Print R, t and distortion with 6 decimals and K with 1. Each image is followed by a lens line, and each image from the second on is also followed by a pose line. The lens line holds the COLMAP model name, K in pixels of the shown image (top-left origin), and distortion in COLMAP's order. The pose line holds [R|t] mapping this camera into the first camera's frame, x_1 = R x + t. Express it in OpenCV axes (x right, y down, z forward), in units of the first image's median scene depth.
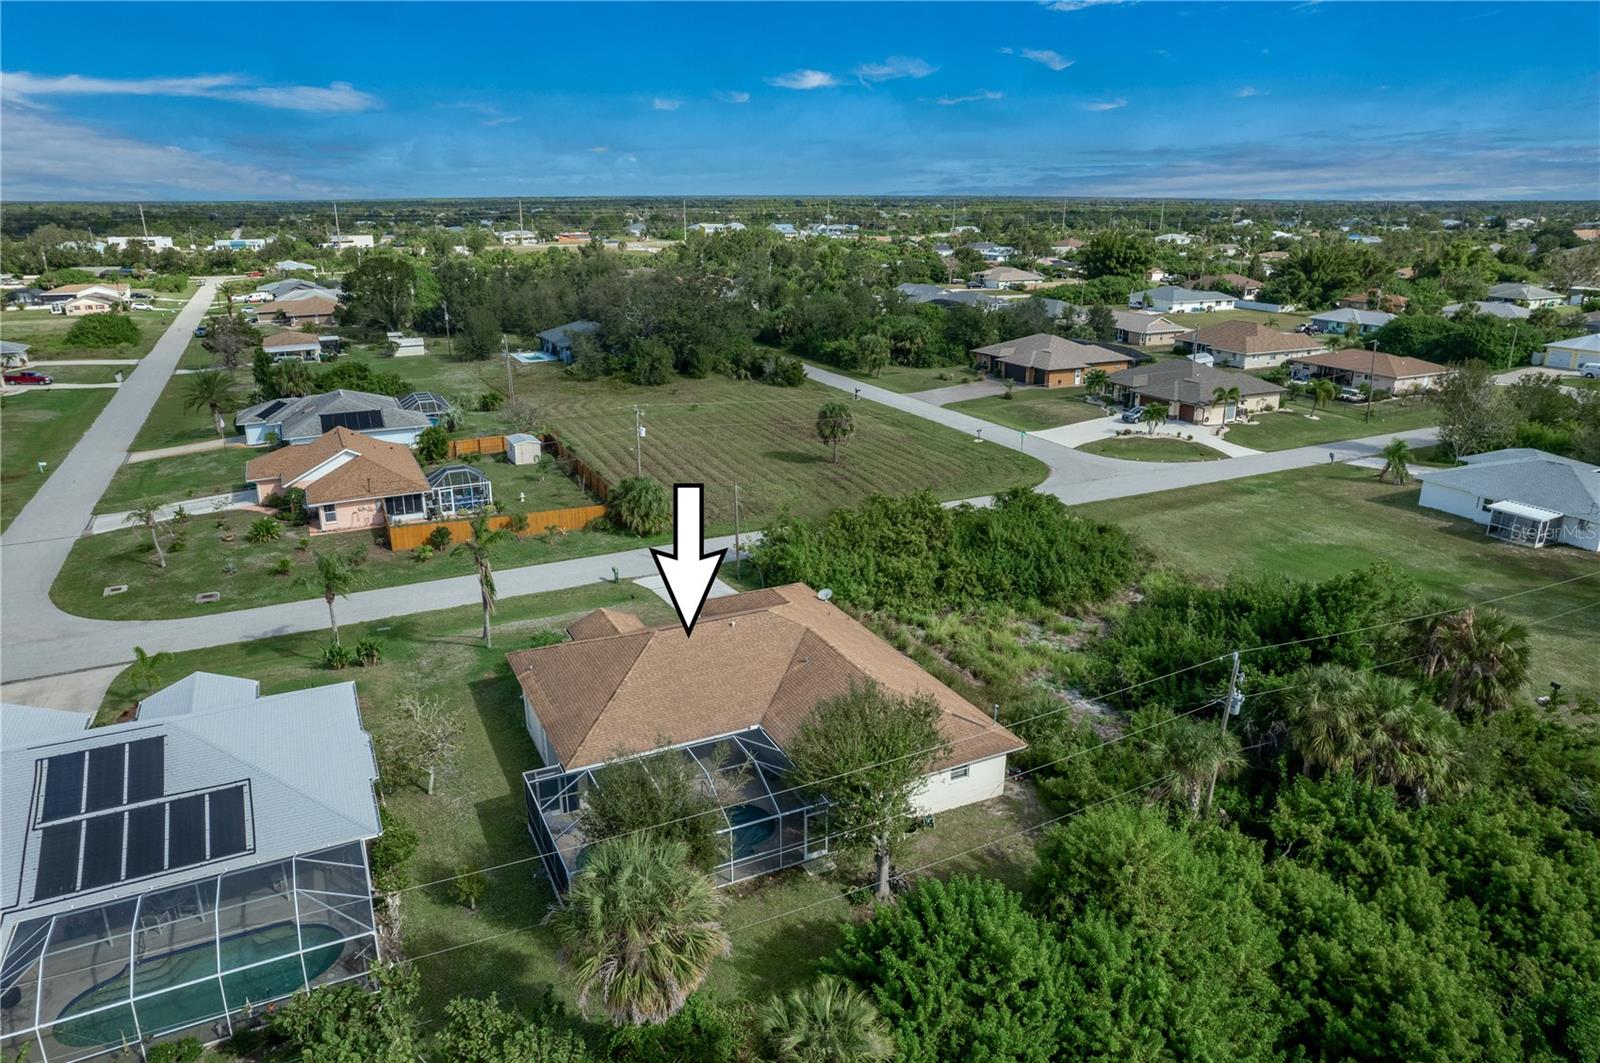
lens RADIAL K [[1032.8, 0, 794.4], [0, 1032.8, 531.1], [0, 0, 1]] dist [-0.076234, 0.065994]
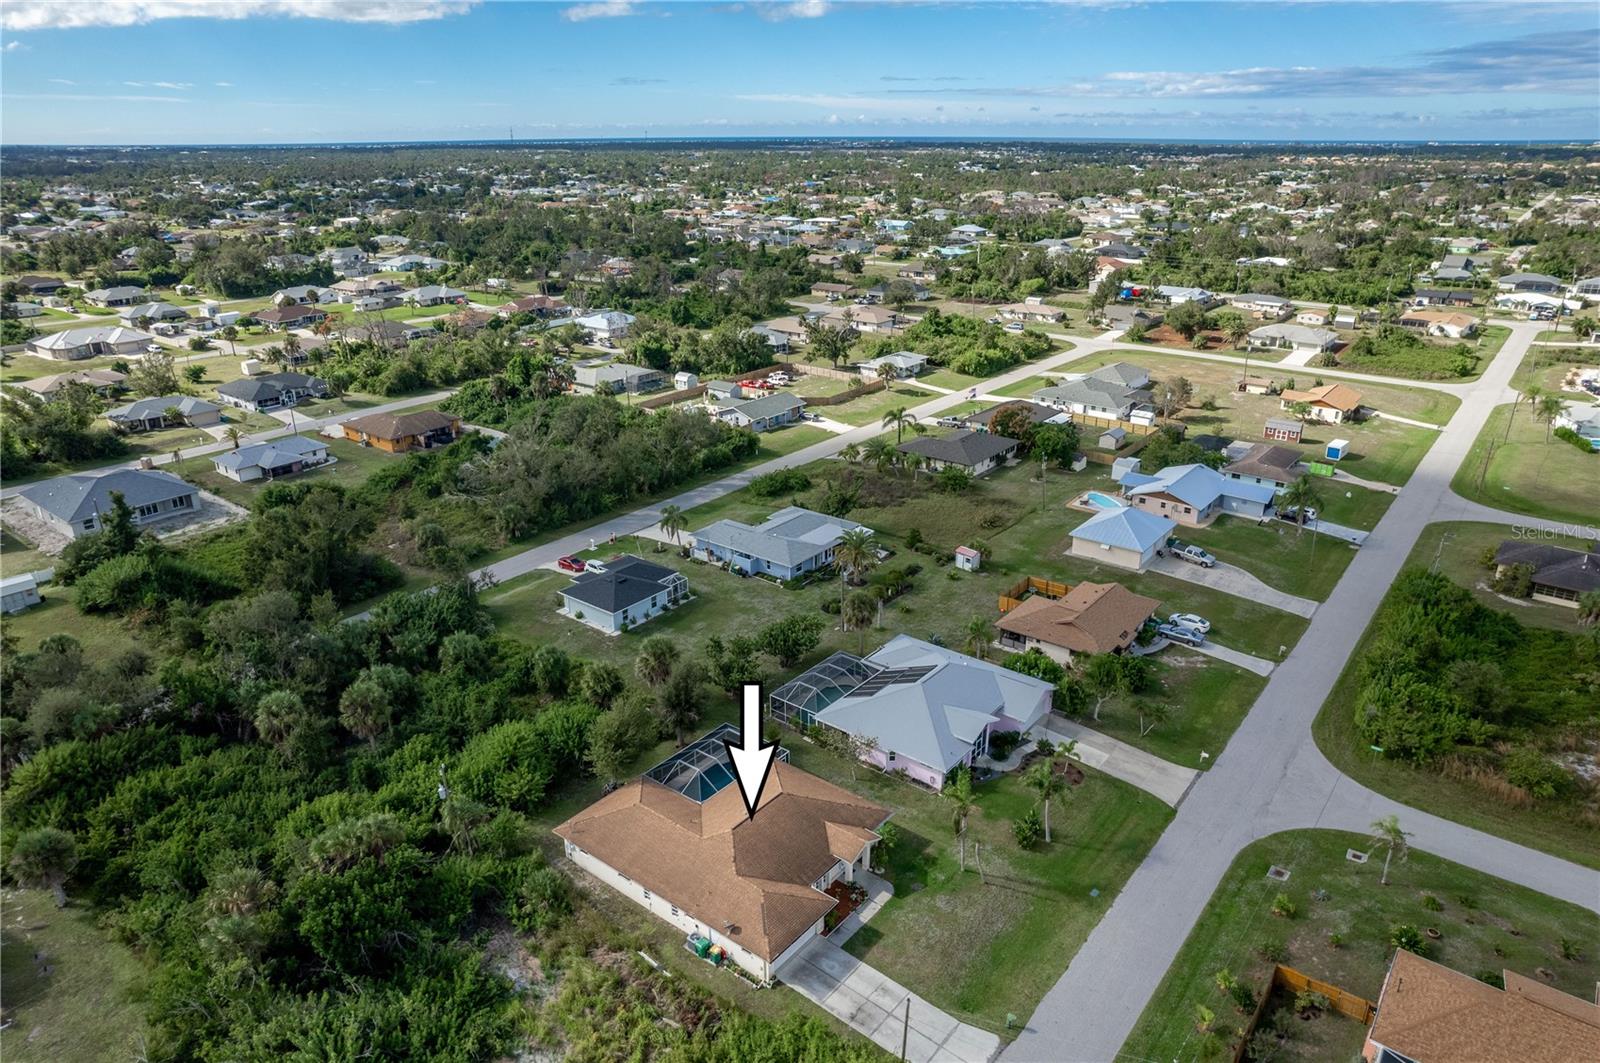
lens RADIAL K [[1032.8, 0, 794.4], [0, 1032.8, 531.1], [0, 0, 1]] dist [-0.076234, 0.065994]
pose [[-0.903027, 0.157482, -0.399676, 0.245332], [-0.132406, 0.783053, 0.607698, -0.692387], [0.408669, 0.601688, -0.686266, 1.078195]]
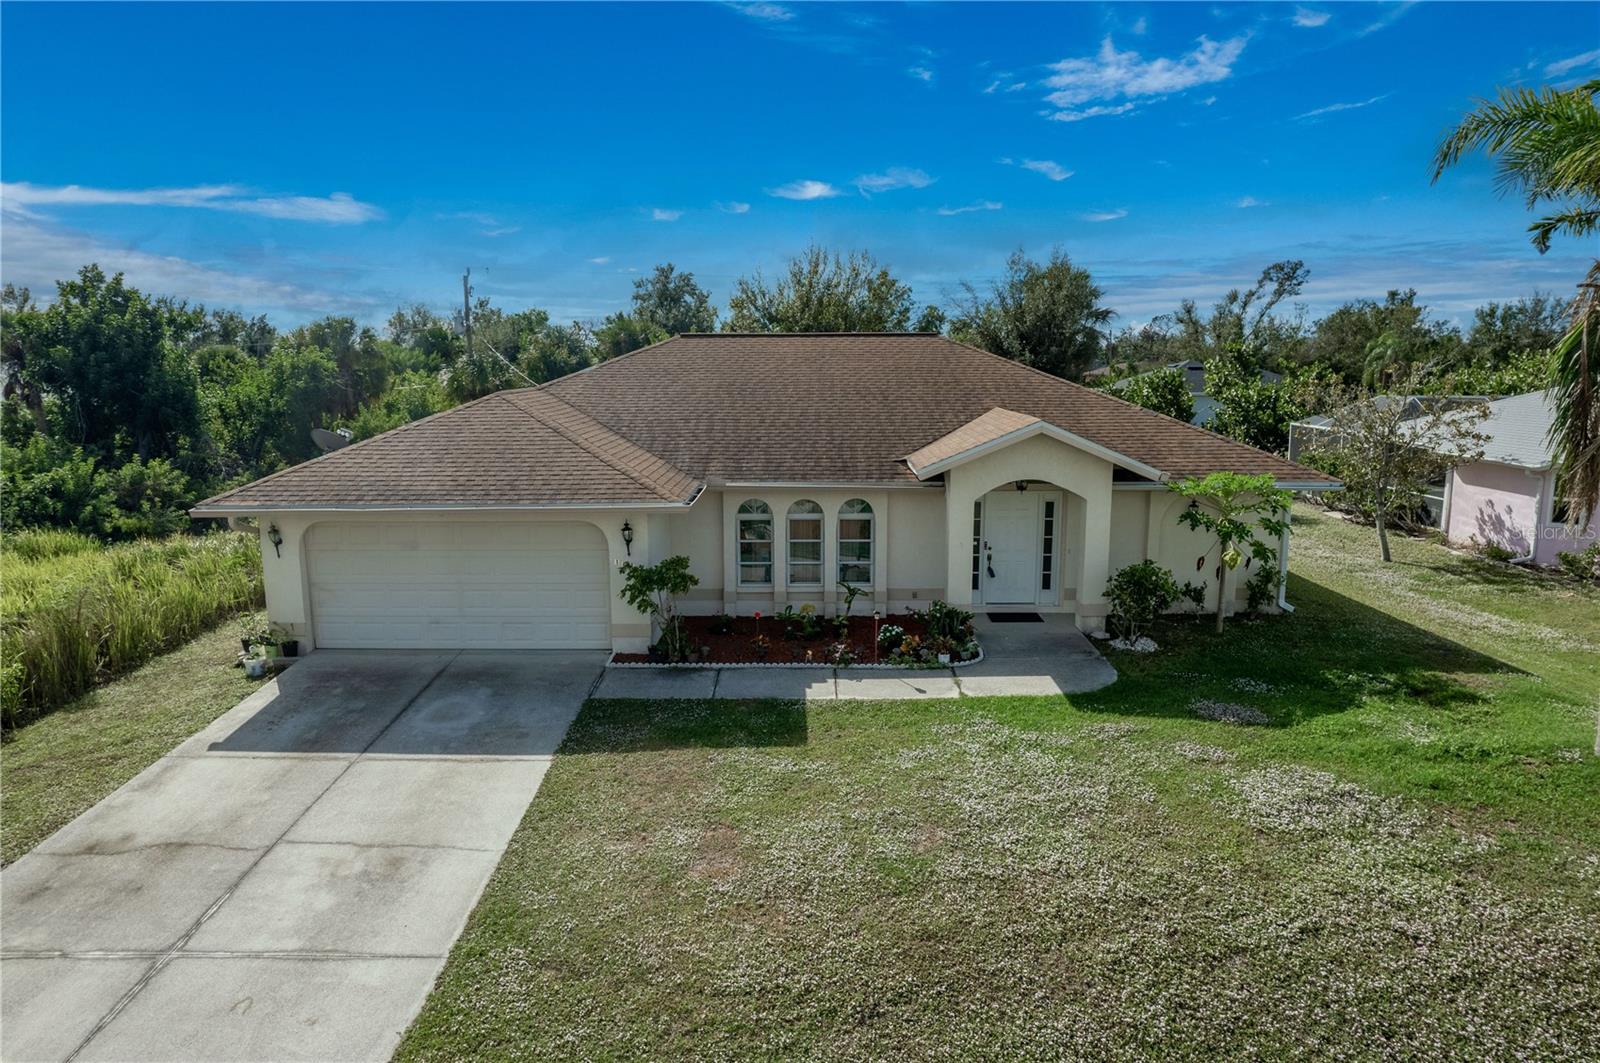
lens RADIAL K [[1032.8, 0, 794.4], [0, 1032.8, 531.1], [0, 0, 1]] dist [-0.076234, 0.065994]
pose [[-0.891085, -0.068315, 0.448665, -0.169430], [0.148310, 0.890494, 0.430145, -0.019908], [-0.428919, 0.449837, -0.783374, 0.832427]]
